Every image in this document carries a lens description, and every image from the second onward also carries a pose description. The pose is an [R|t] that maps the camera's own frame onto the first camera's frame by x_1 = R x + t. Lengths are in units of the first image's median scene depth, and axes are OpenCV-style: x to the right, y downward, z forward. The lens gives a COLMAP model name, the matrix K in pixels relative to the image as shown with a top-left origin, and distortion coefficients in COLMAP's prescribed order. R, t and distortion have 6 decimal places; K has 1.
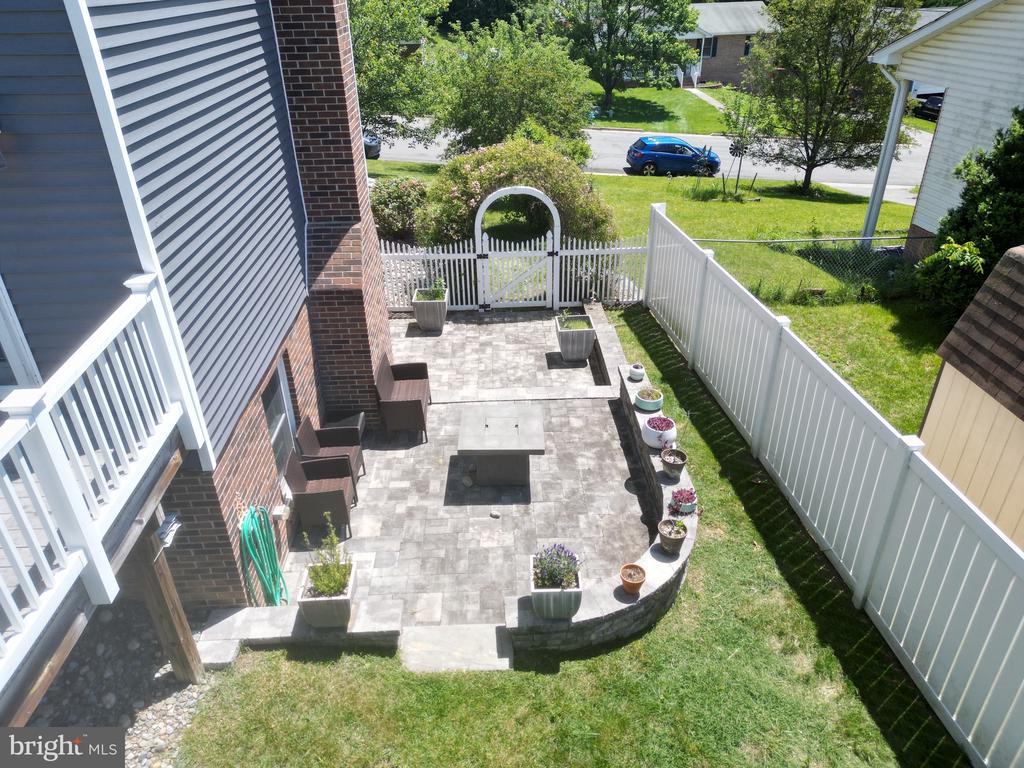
lens RADIAL K [[717.6, 0, 510.5], [0, 717.6, 385.0], [0, 0, 1]] dist [0.076950, -0.081187]
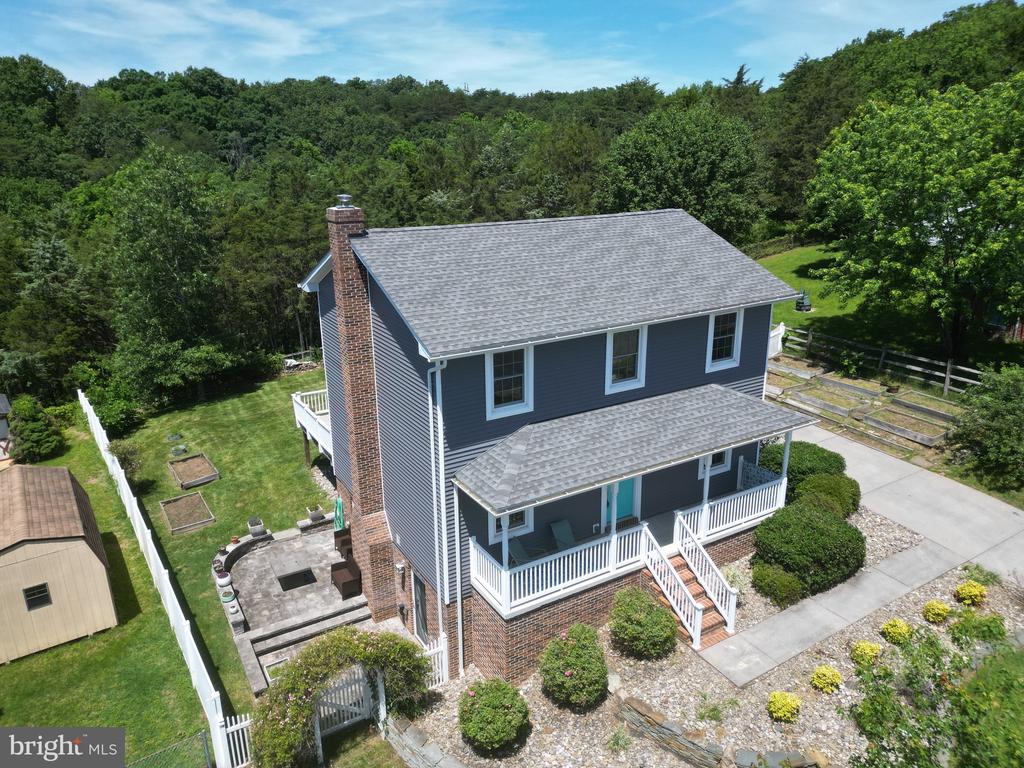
lens RADIAL K [[717.6, 0, 510.5], [0, 717.6, 385.0], [0, 0, 1]] dist [0.076950, -0.081187]
pose [[-0.873921, 0.177069, -0.452669, 0.241611], [-0.217508, 0.690380, 0.689975, -1.571897], [0.434687, 0.701442, -0.564824, 1.592590]]
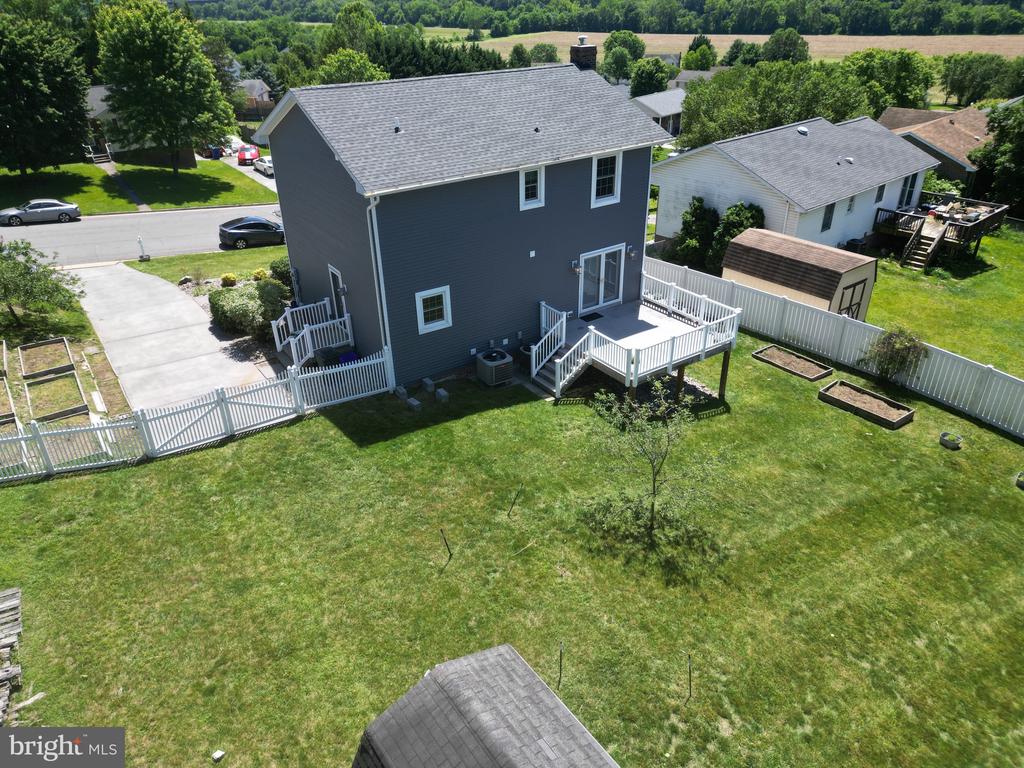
lens RADIAL K [[717.6, 0, 510.5], [0, 717.6, 385.0], [0, 0, 1]] dist [0.076950, -0.081187]
pose [[0.842391, -0.258838, 0.472631, -1.642747], [0.272459, 0.961300, 0.040845, 0.072680], [-0.464912, 0.094365, 0.880313, -1.310451]]
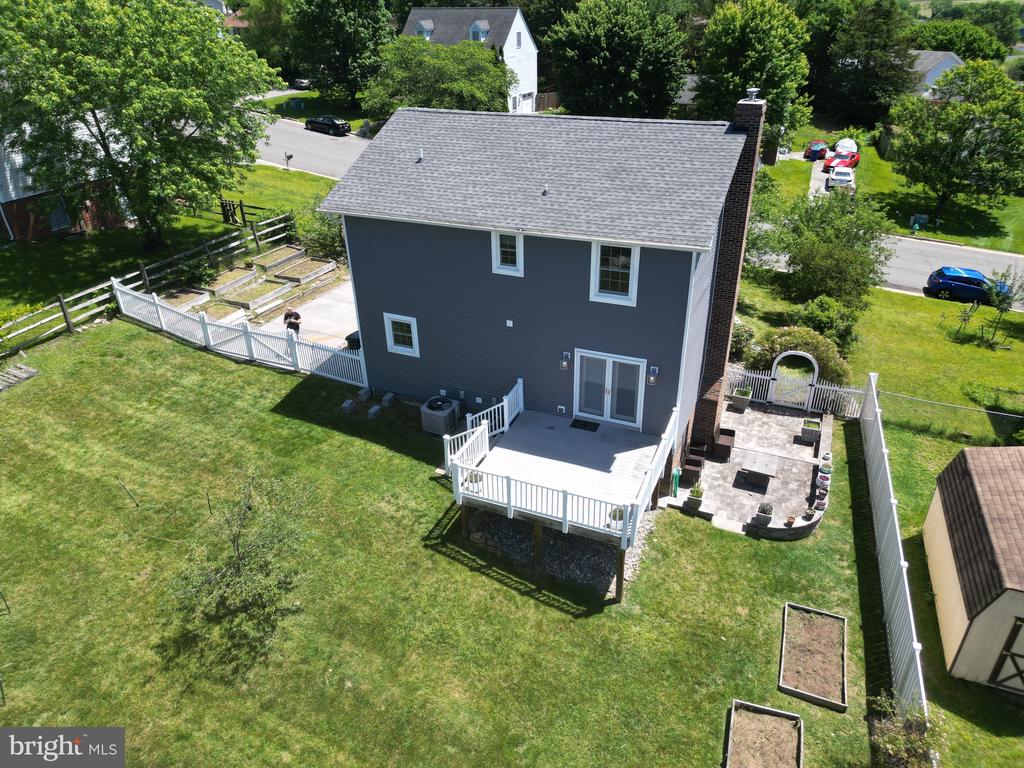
lens RADIAL K [[717.6, 0, 510.5], [0, 717.6, 385.0], [0, 0, 1]] dist [0.076950, -0.081187]
pose [[0.902227, 0.208211, -0.377670, 0.070541], [-0.211185, 0.976853, 0.034036, -0.083762], [0.376015, 0.049050, 0.925315, -1.251935]]
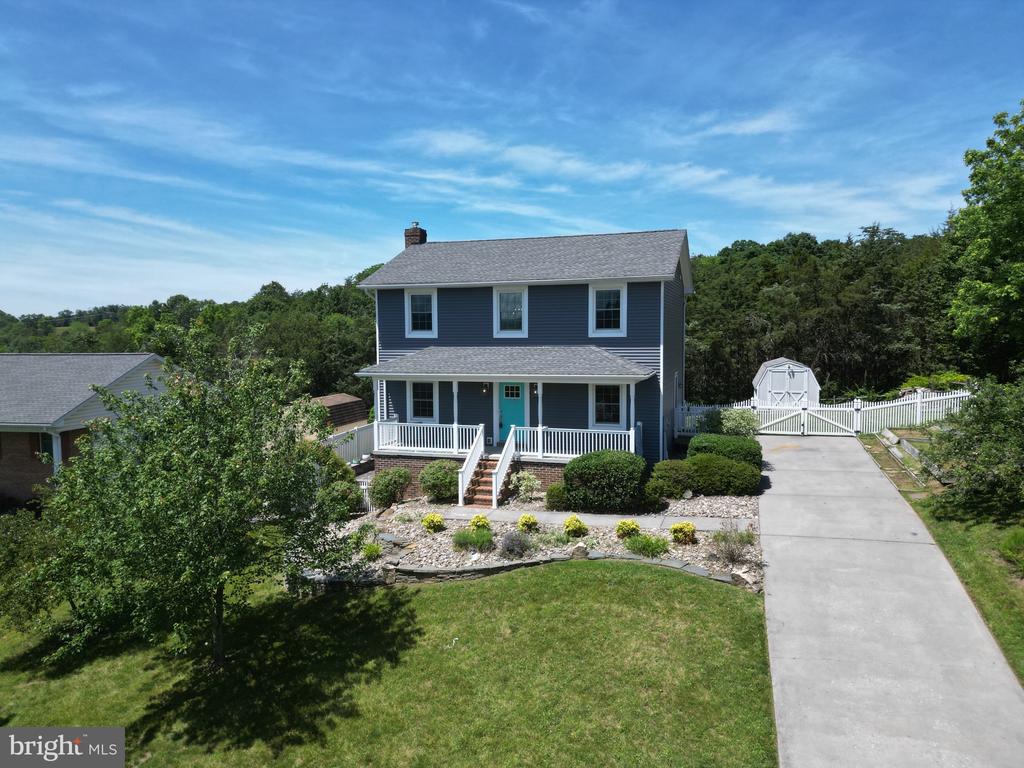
lens RADIAL K [[717.6, 0, 510.5], [0, 717.6, 385.0], [0, 0, 1]] dist [0.076950, -0.081187]
pose [[-0.941644, 0.000240, 0.336609, -1.322001], [0.189196, 0.827471, 0.528675, -1.554909], [-0.278408, 0.561509, -0.779229, 2.528126]]
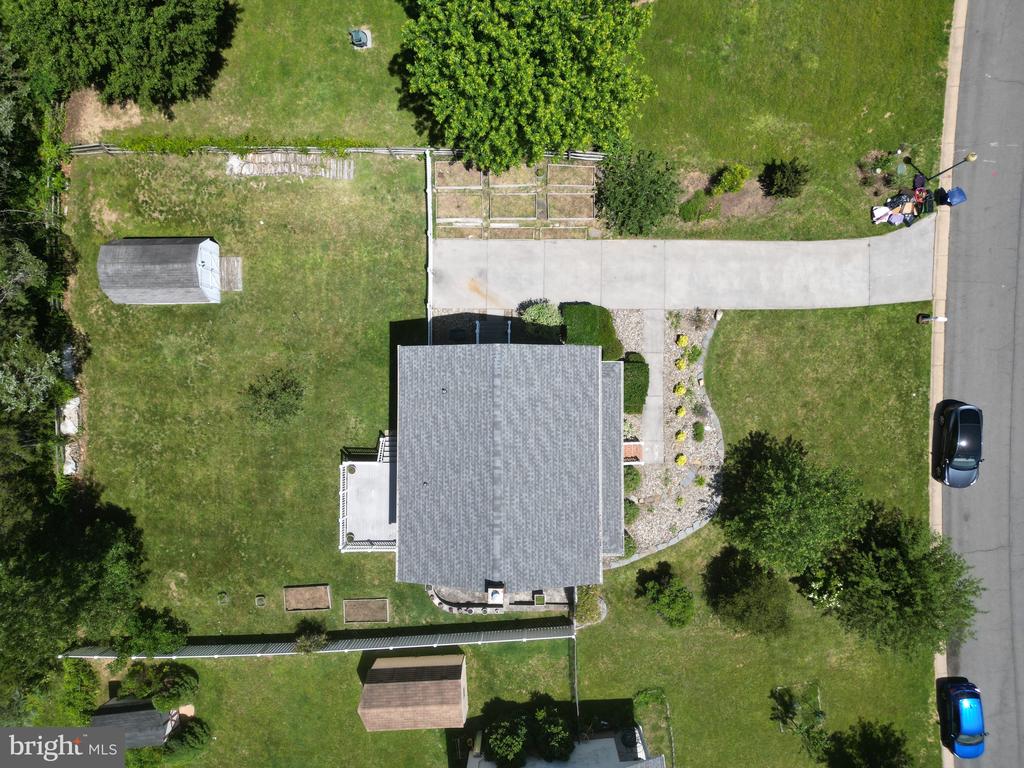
lens RADIAL K [[717.6, 0, 510.5], [0, 717.6, 385.0], [0, 0, 1]] dist [0.076950, -0.081187]
pose [[-0.032329, 0.999477, 0.000085, -0.929431], [-0.474408, -0.015419, 0.880170, -3.018105], [0.879711, 0.028415, 0.474659, -0.805747]]
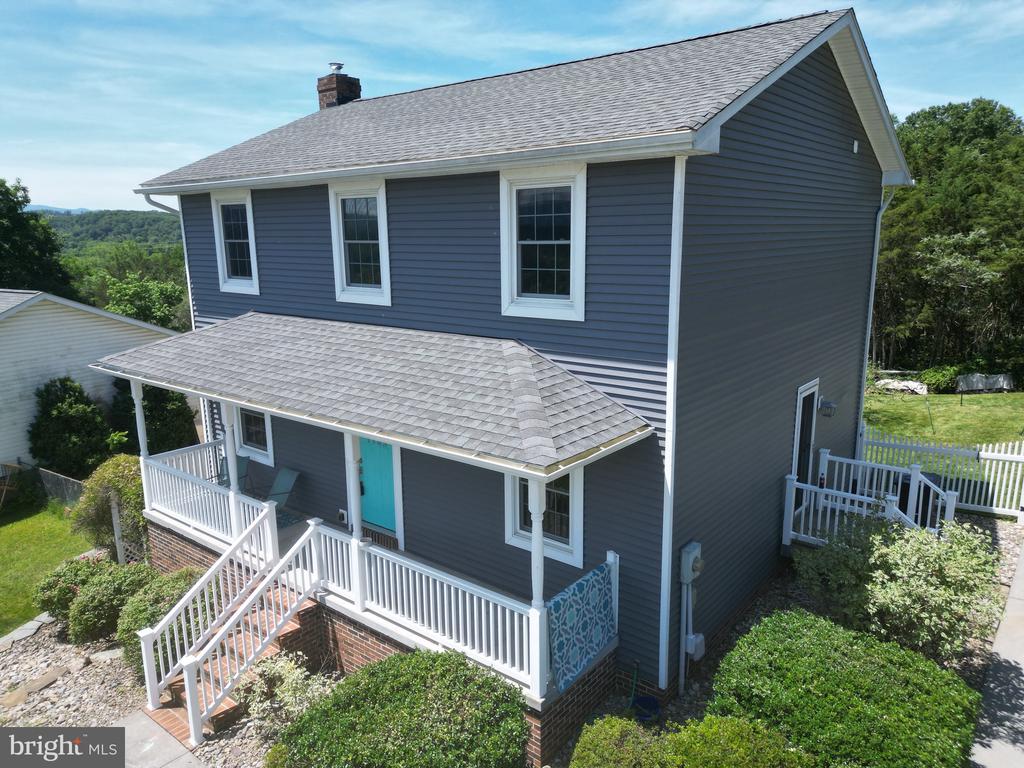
lens RADIAL K [[717.6, 0, 510.5], [0, 717.6, 385.0], [0, 0, 1]] dist [0.076950, -0.081187]
pose [[-0.757407, -0.108796, 0.643815, -1.365905], [0.349039, 0.765852, 0.540039, -0.932785], [-0.551821, 0.633746, -0.542088, 1.314910]]
